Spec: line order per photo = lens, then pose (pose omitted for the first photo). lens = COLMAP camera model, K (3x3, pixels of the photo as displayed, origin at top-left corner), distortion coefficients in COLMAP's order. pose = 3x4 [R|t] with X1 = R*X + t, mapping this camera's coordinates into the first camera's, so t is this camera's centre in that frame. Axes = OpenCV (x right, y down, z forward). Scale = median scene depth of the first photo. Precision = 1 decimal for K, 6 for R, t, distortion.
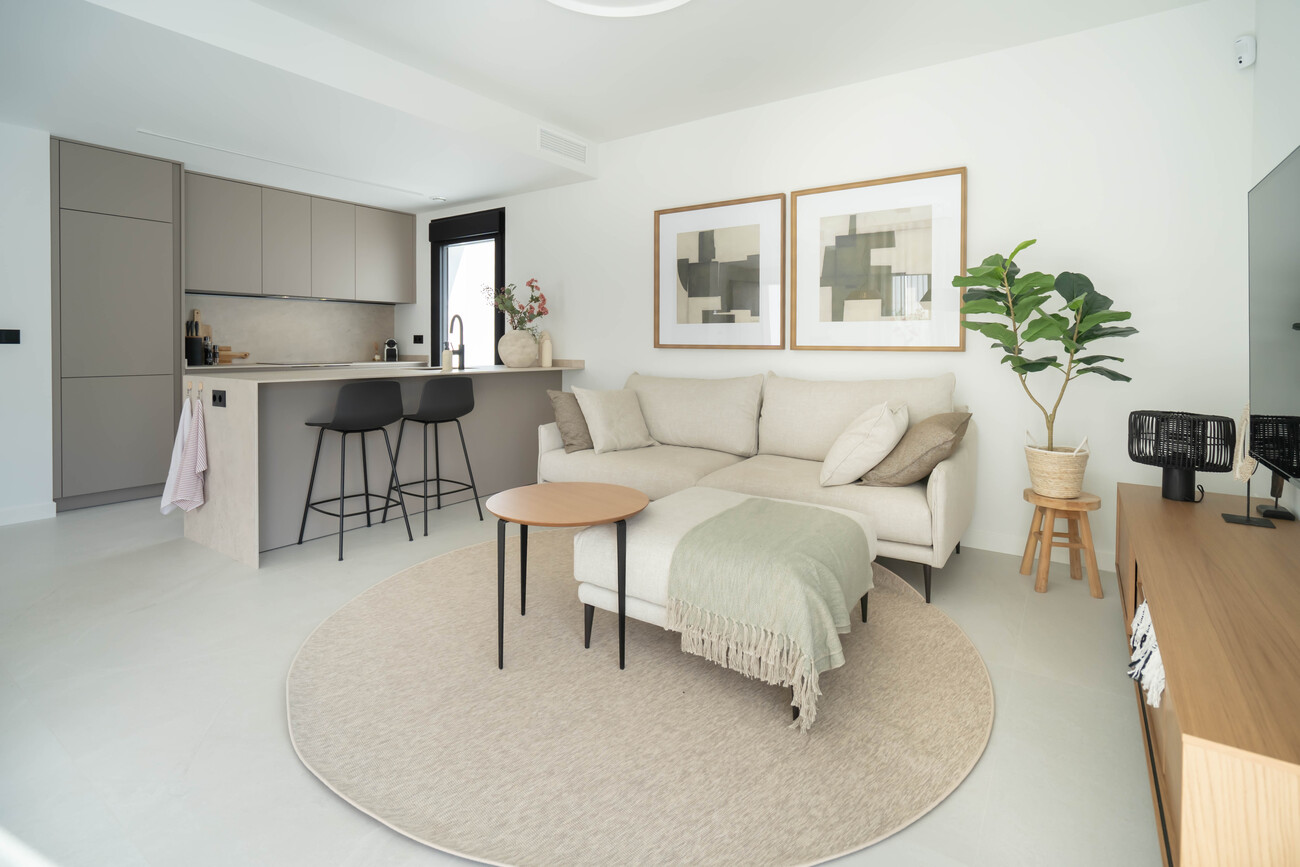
lens RADIAL K [[603.3, 0, 644.1], [0, 603.3, 351.8], [0, 0, 1]] dist [-0.009371, 0.000170]
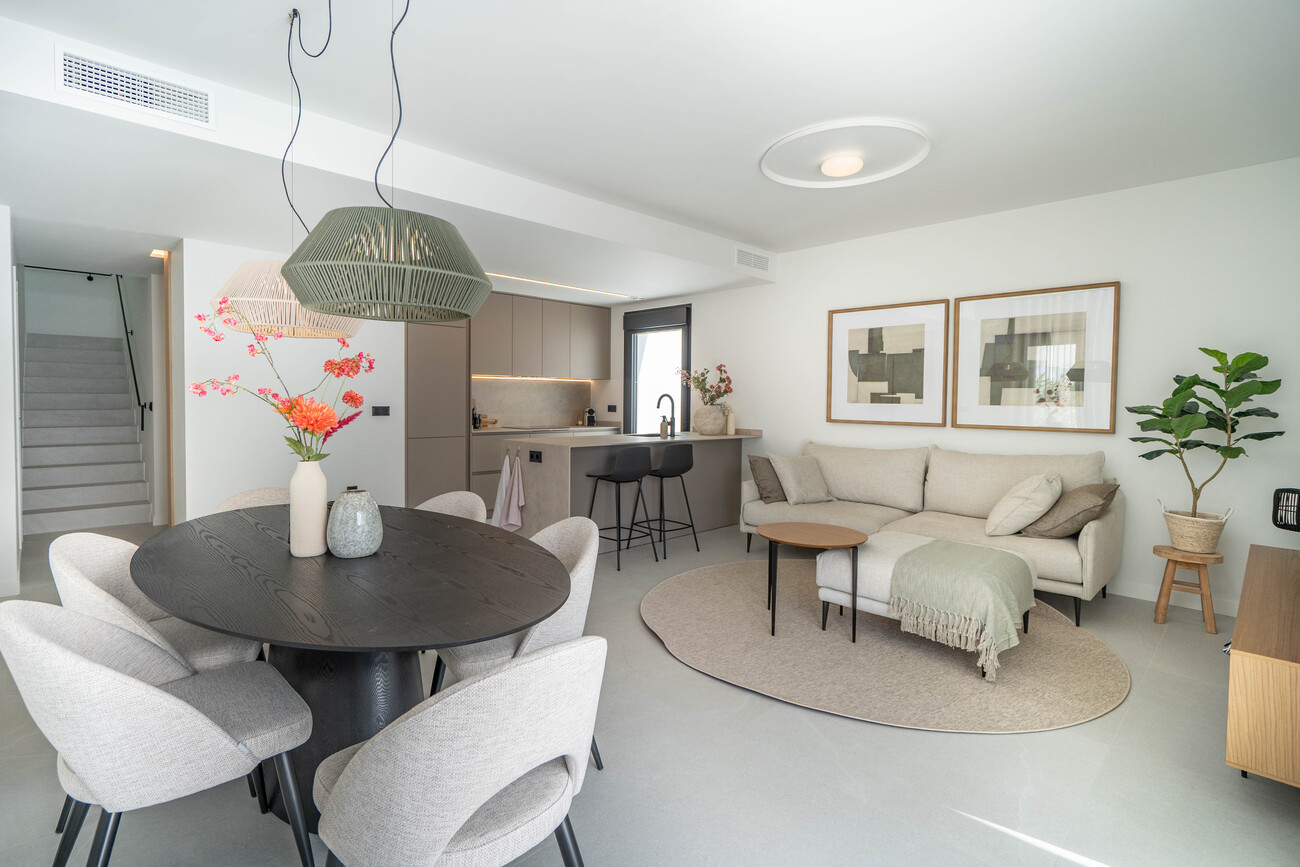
lens RADIAL K [[595.6, 0, 626.4], [0, 595.6, 418.3], [0, 0, 1]] dist [0.000826, 0.000040]
pose [[0.979969, 0.012903, -0.198729, -0.164769], [-0.009585, 0.999798, 0.017649, -0.036613], [0.198917, -0.015390, 0.979895, -0.318567]]
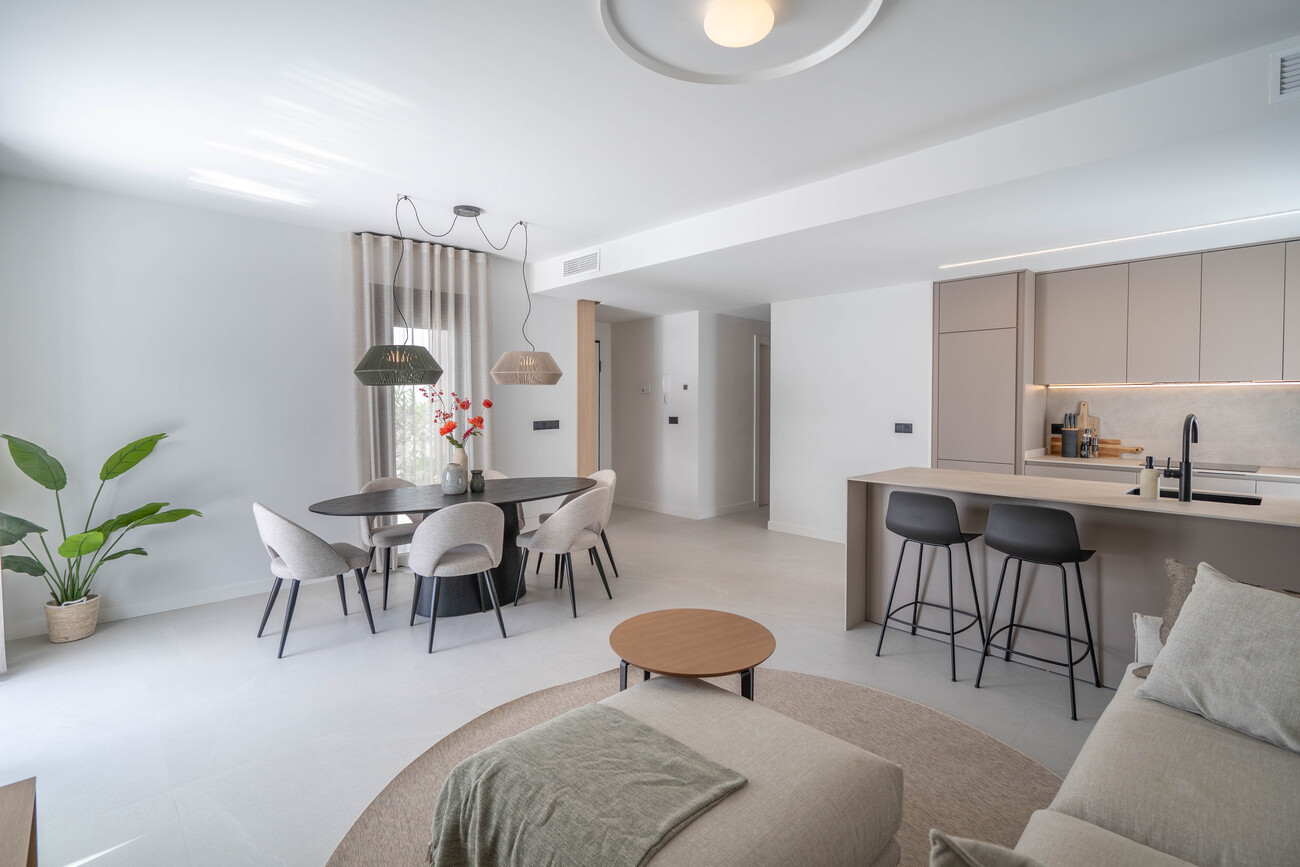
lens RADIAL K [[604.6, 0, 671.0], [0, 604.6, 415.5], [0, 0, 1]] dist [-0.001839, -0.000029]
pose [[-0.177204, 0.018257, -0.984005, 0.479435], [-0.014012, 0.999680, 0.021071, -0.075835], [0.984074, 0.017522, -0.176892, 0.649439]]
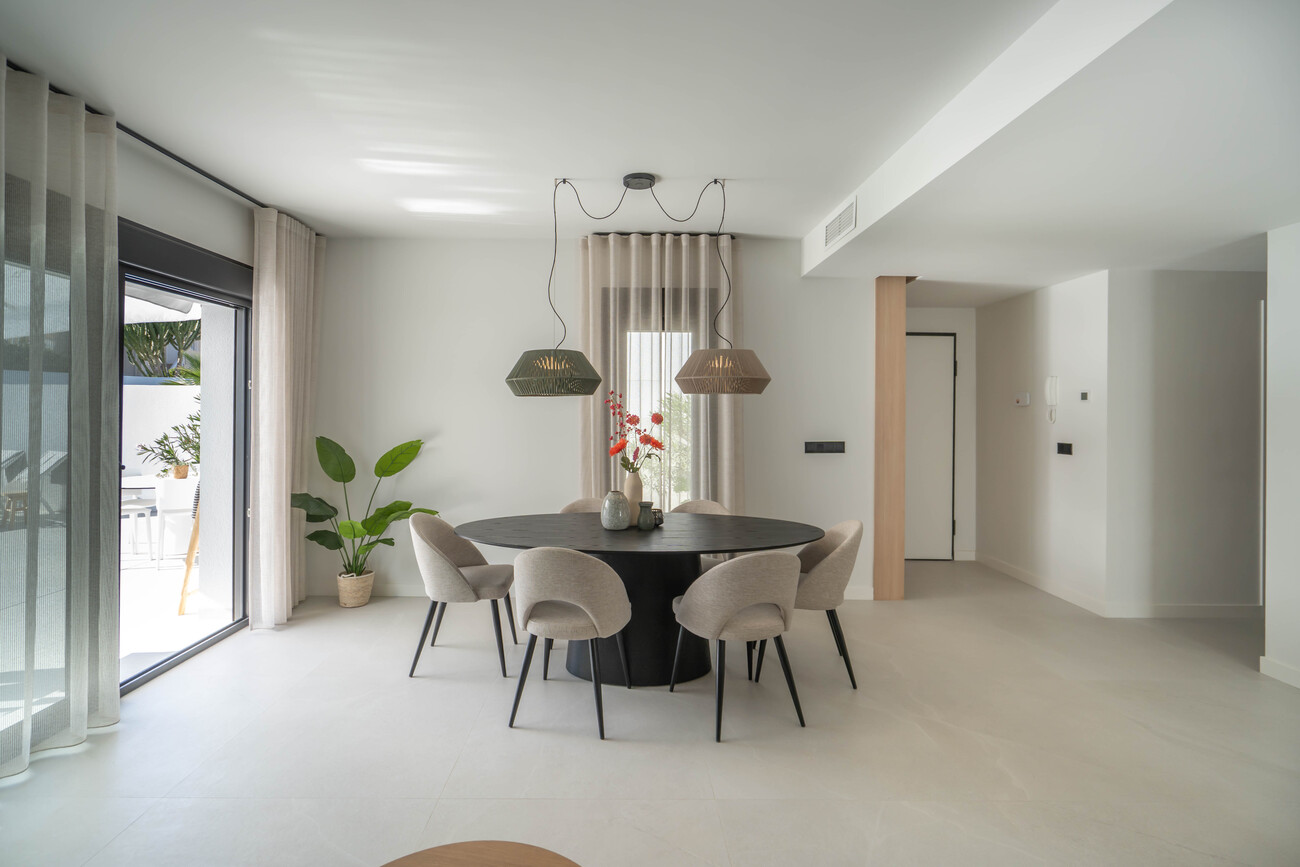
lens RADIAL K [[622.4, 0, 647.9], [0, 622.4, 402.9], [0, 0, 1]] dist [0.000072, 0.000315]
pose [[-0.813006, -0.015349, -0.582053, 0.029319], [-0.024077, 0.999684, 0.007269, -0.098892], [0.581757, 0.019924, -0.813119, 0.827544]]
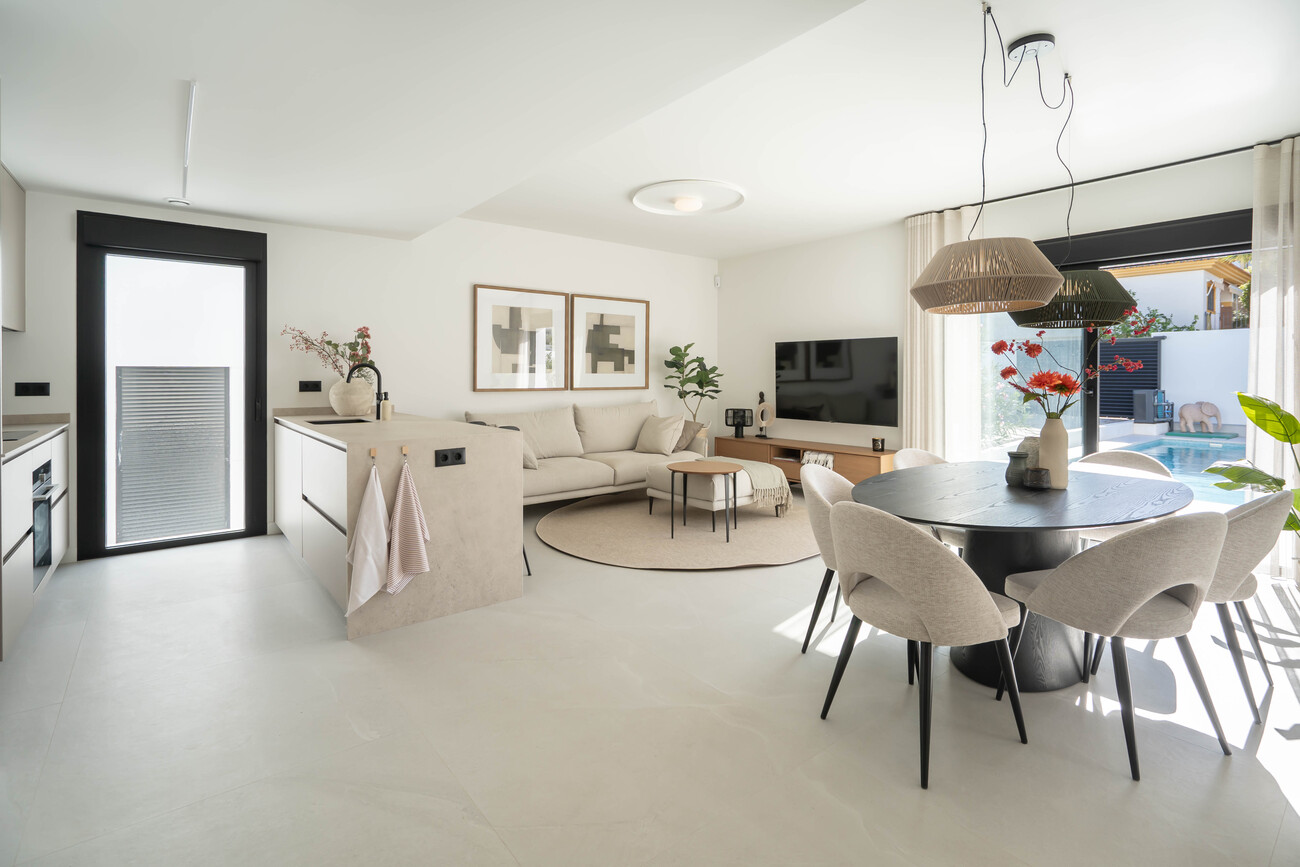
lens RADIAL K [[626.8, 0, 655.3], [0, 626.8, 374.4], [0, 0, 1]] dist [-0.000633, 0.000005]
pose [[0.286458, -0.004836, 0.958080, -1.313491], [0.013769, 0.999905, 0.000930, -0.045177], [-0.957994, 0.012925, 0.286498, 0.301770]]
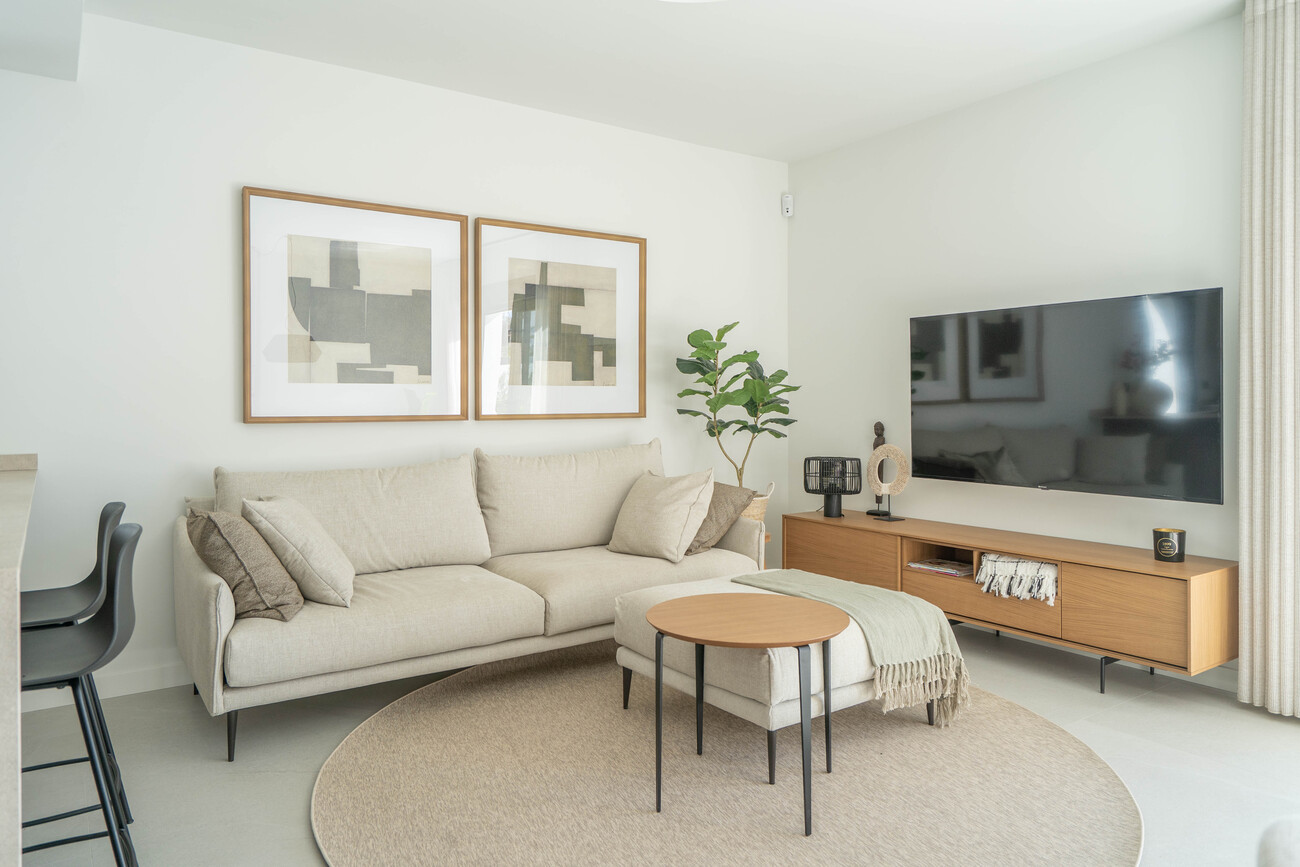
lens RADIAL K [[841.2, 0, 644.9], [0, 841.2, 409.8], [0, 0, 1]] dist [0.006587, 0.002013]
pose [[0.362559, -0.013193, 0.931867, -0.687407], [0.019755, 0.999784, 0.006469, -0.019747], [-0.931751, 0.016063, 0.362742, 0.408889]]
